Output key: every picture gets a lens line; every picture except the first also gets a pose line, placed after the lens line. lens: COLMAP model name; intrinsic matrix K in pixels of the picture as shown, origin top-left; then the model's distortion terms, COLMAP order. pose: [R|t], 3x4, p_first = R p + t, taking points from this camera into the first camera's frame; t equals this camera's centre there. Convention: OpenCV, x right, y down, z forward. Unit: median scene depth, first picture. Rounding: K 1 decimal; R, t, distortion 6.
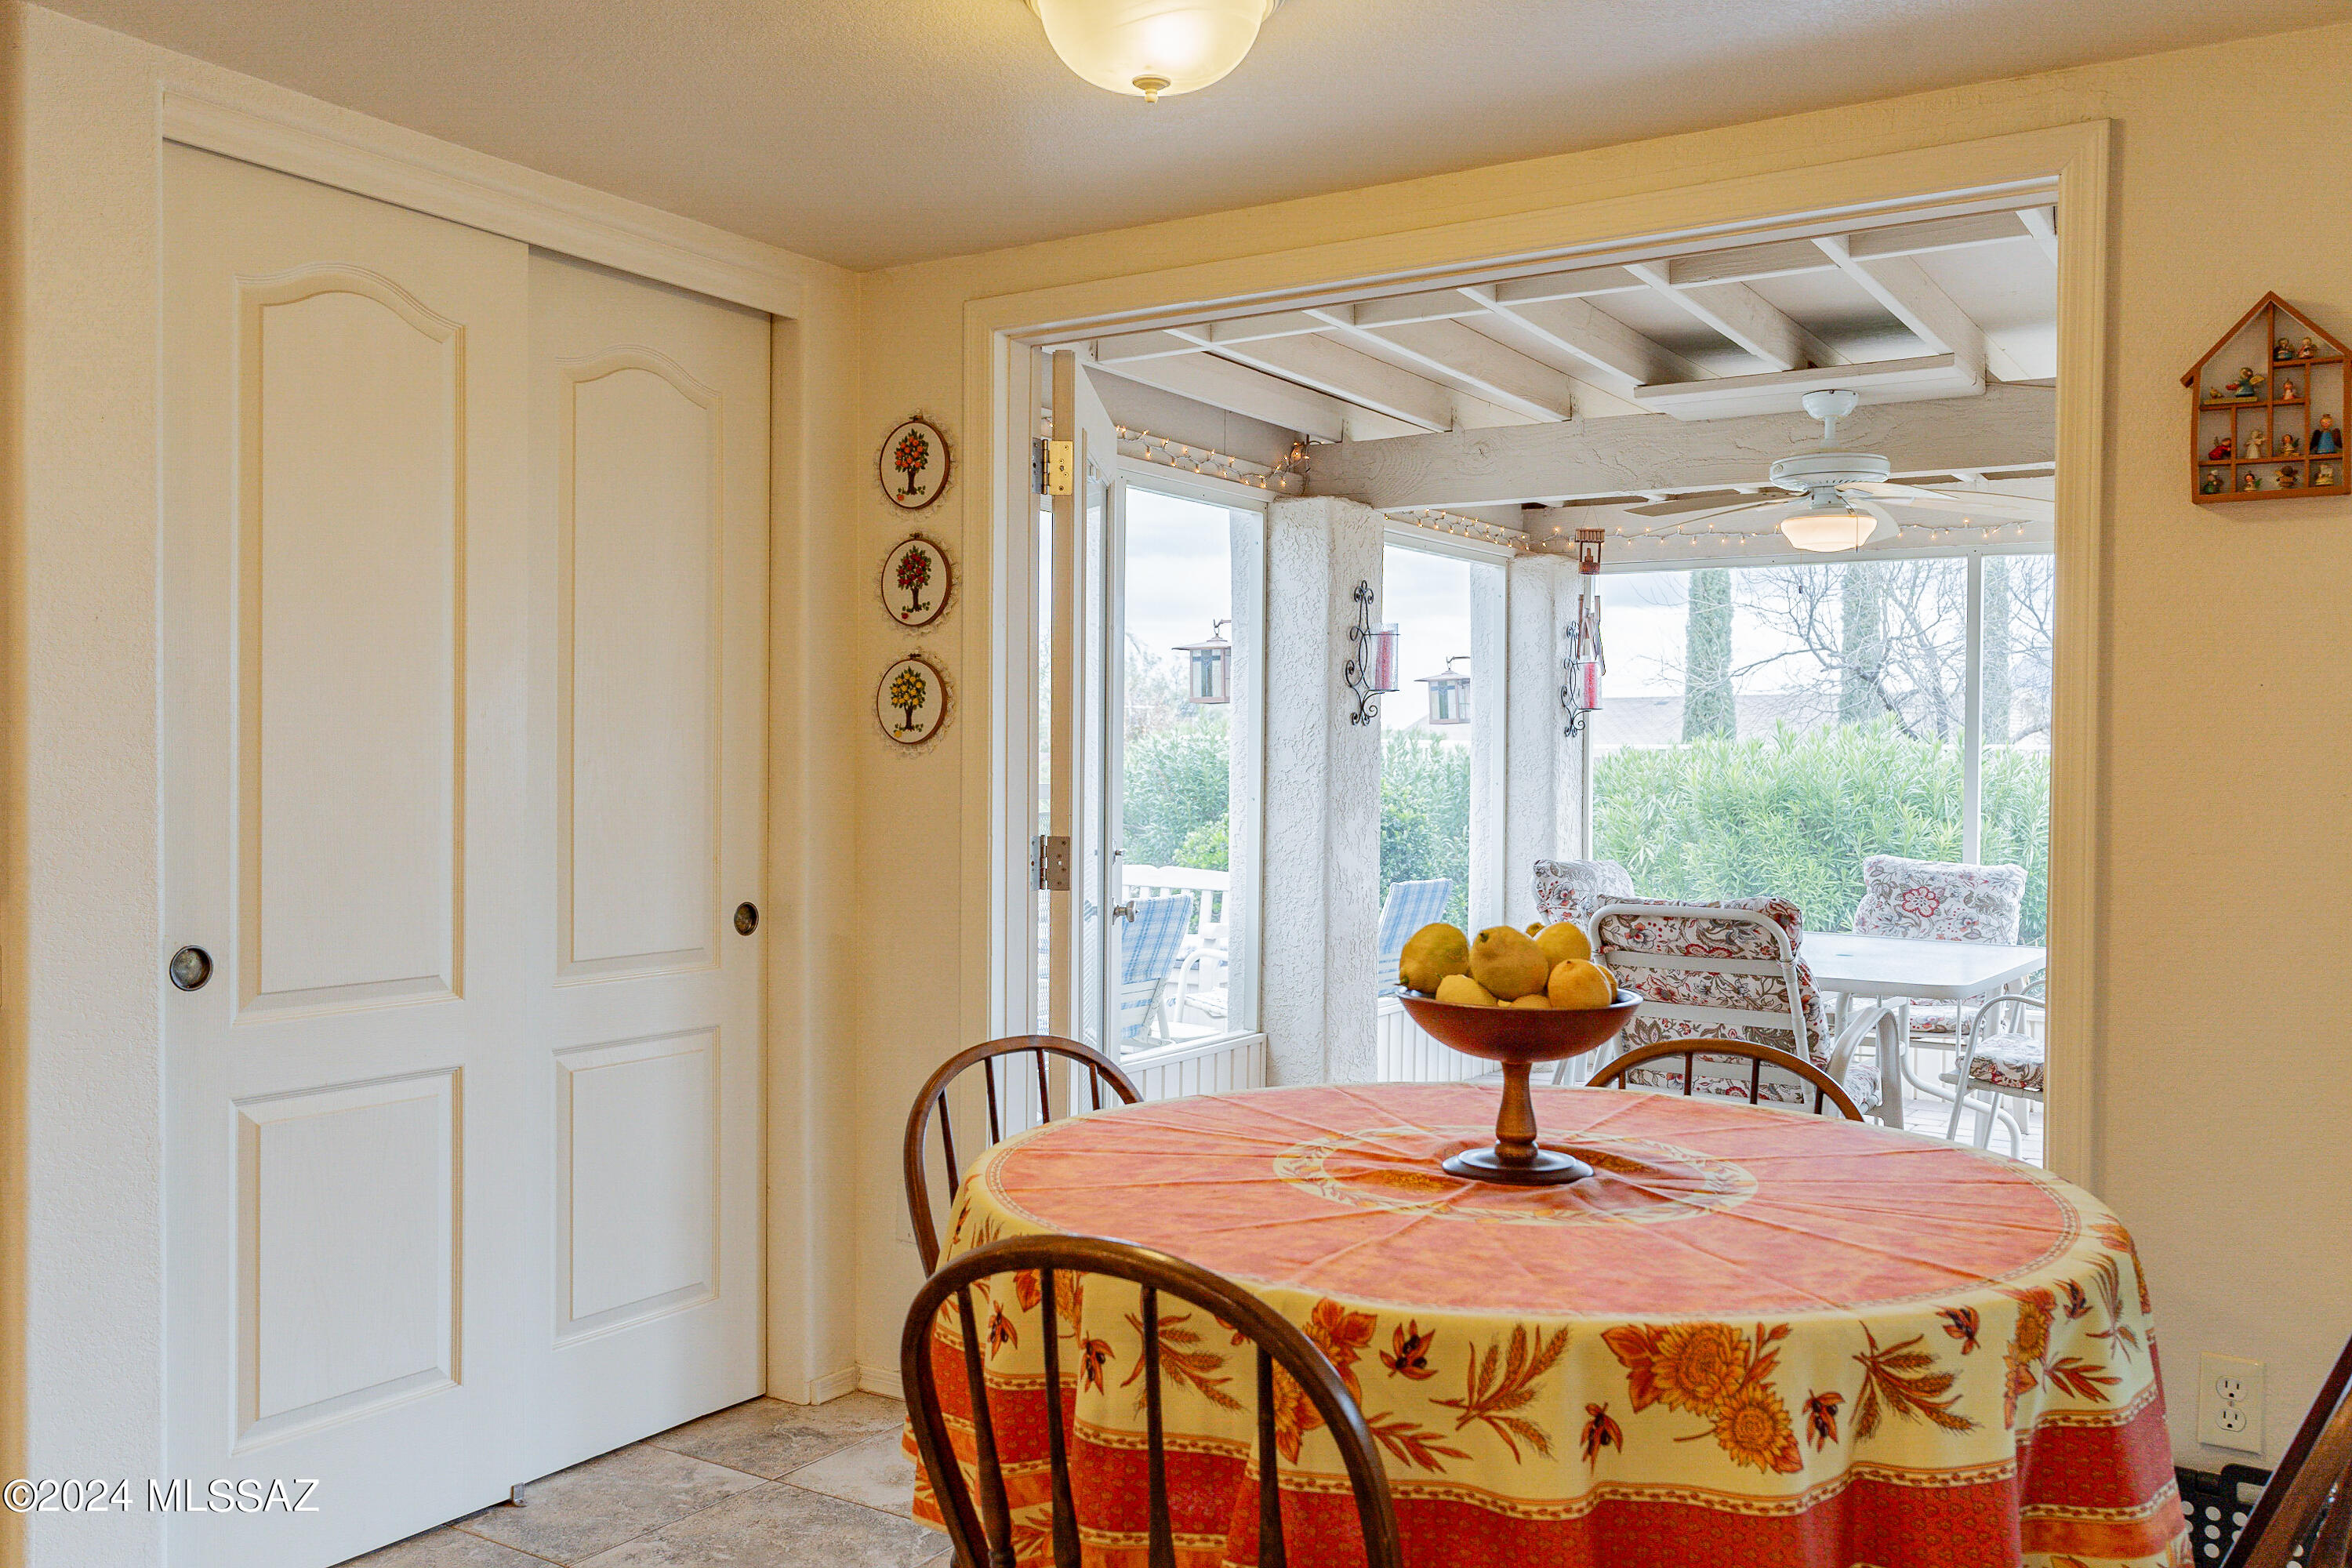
lens RADIAL K [[1927.8, 0, 1176.4], [0, 1927.8, 776.7], [0, 0, 1]] dist [0.008431, -0.005171]
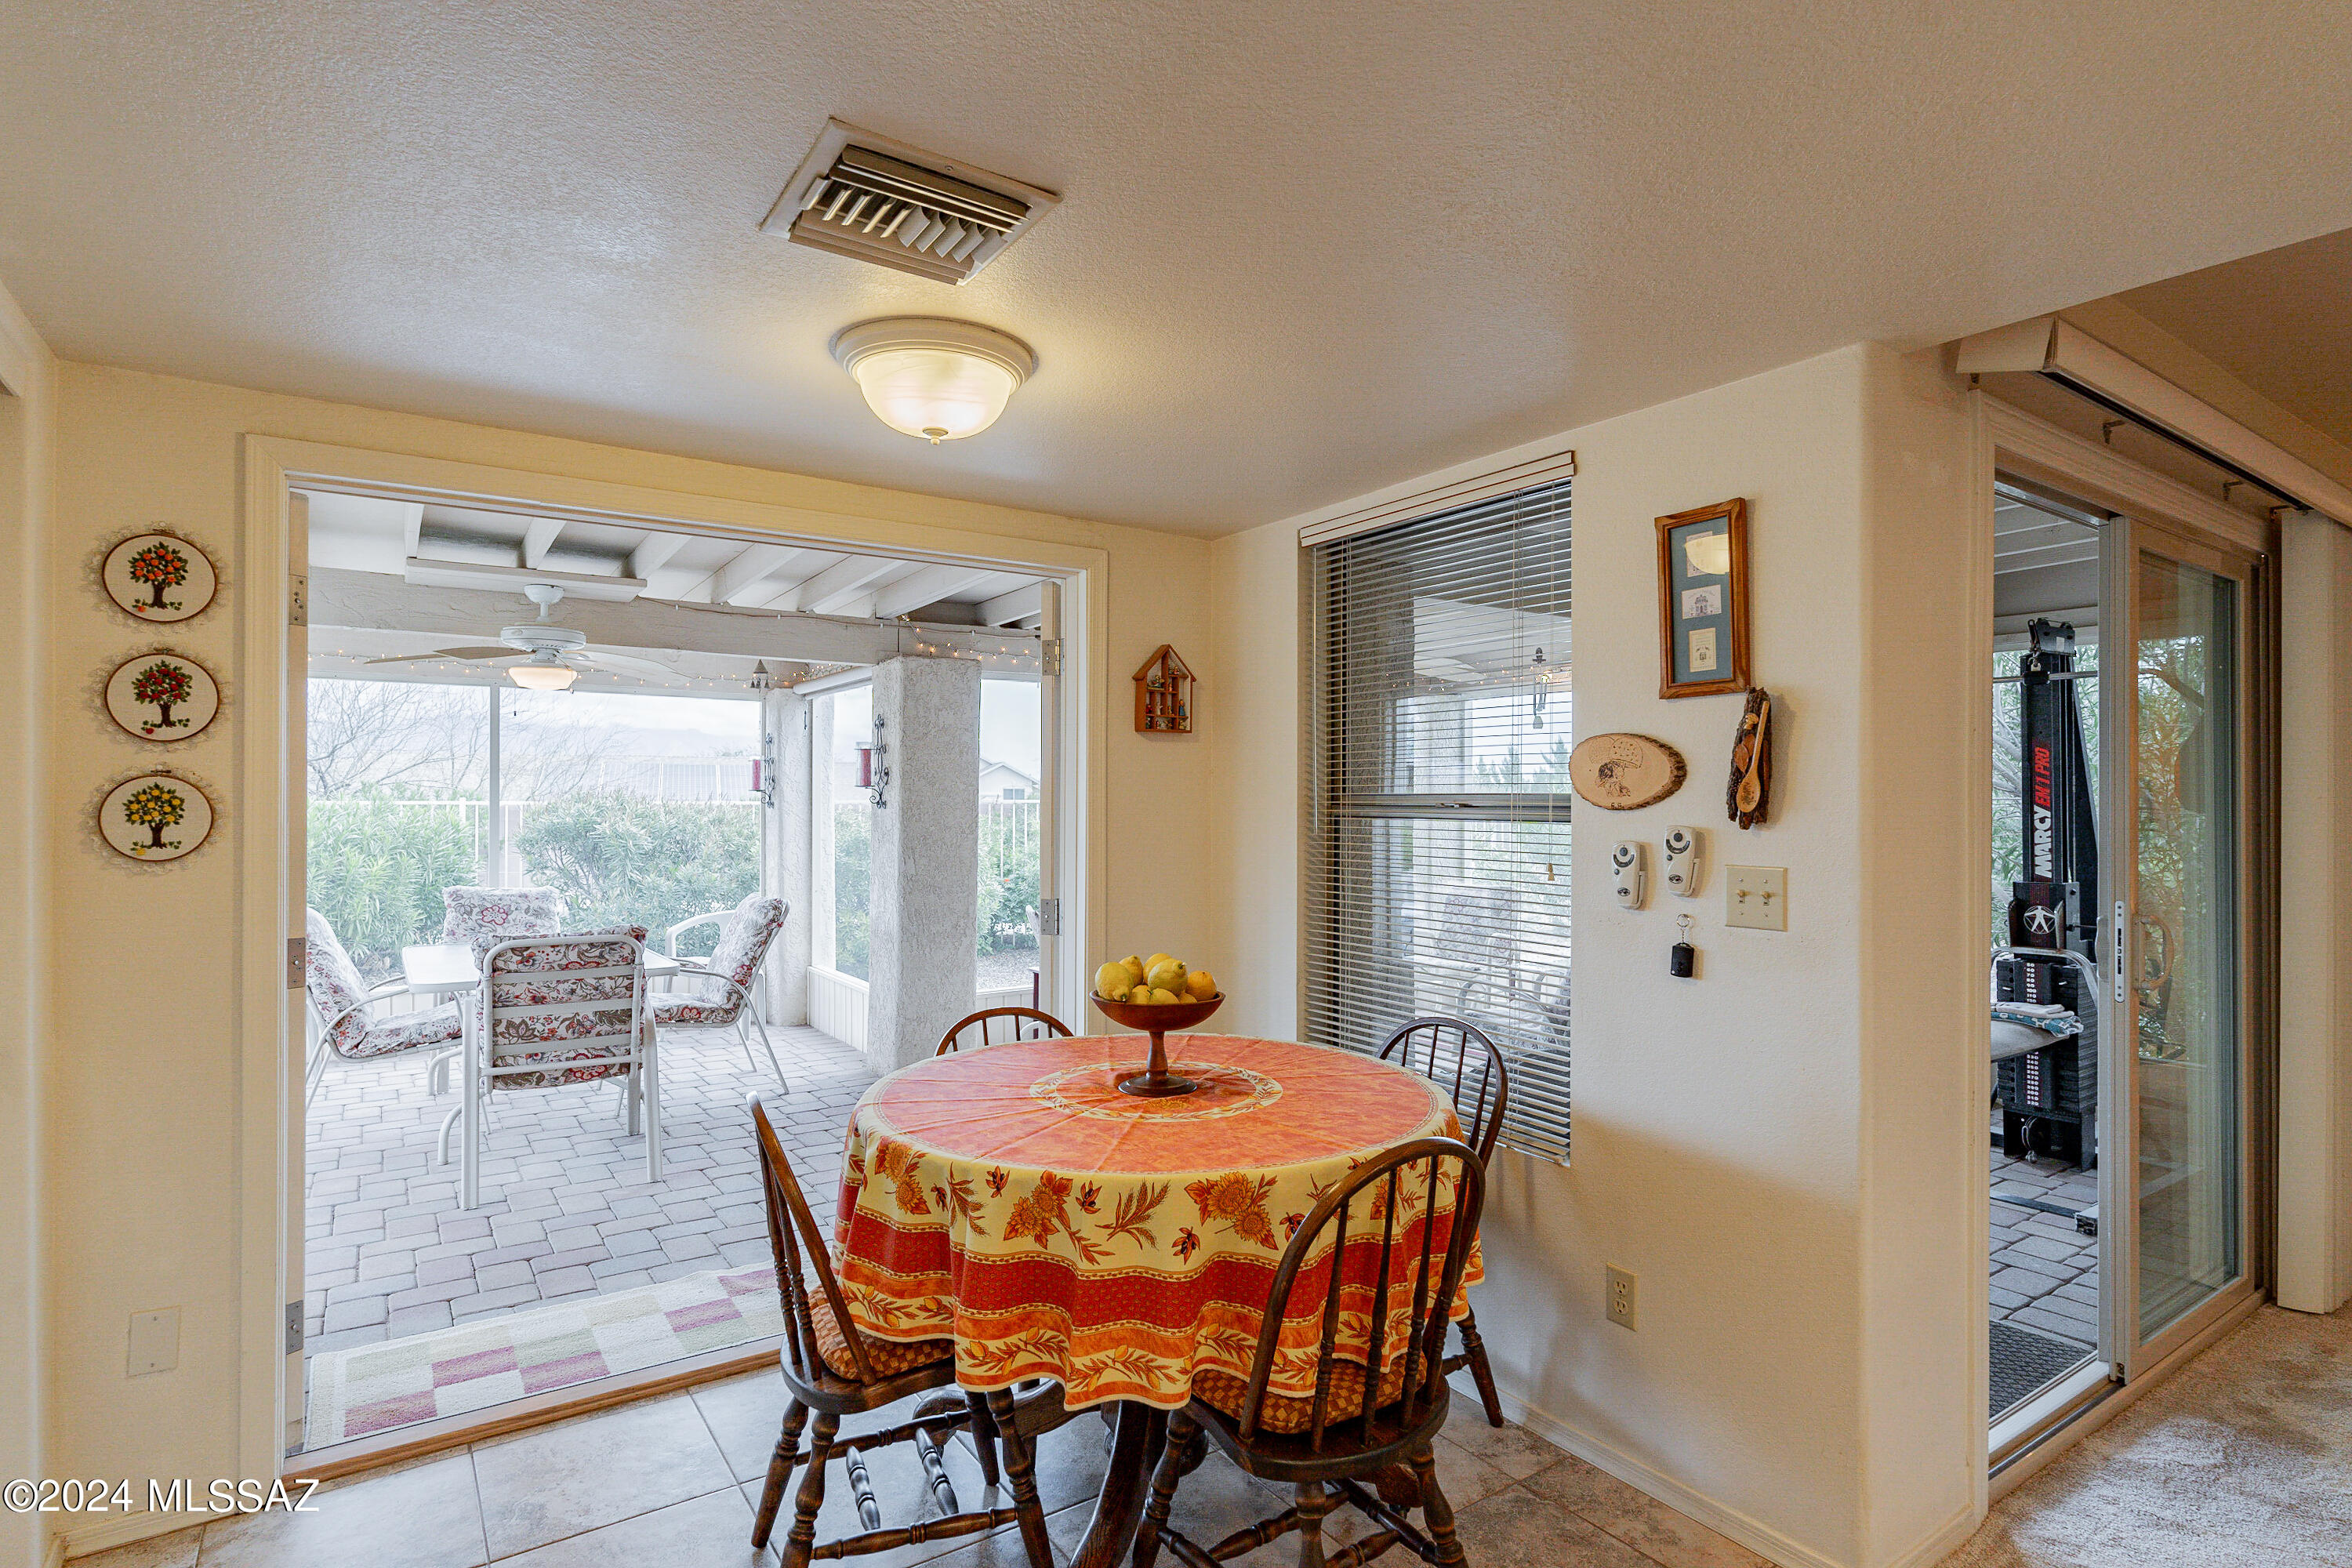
lens RADIAL K [[1177.8, 0, 1167.2], [0, 1177.8, 791.6], [0, 0, 1]] dist [-0.012192, 0.000414]
pose [[0.392090, -0.001234, 0.919926, -0.483324], [0.009992, 0.999946, -0.002918, -0.045739], [-0.919872, 0.010336, 0.392082, 0.294269]]
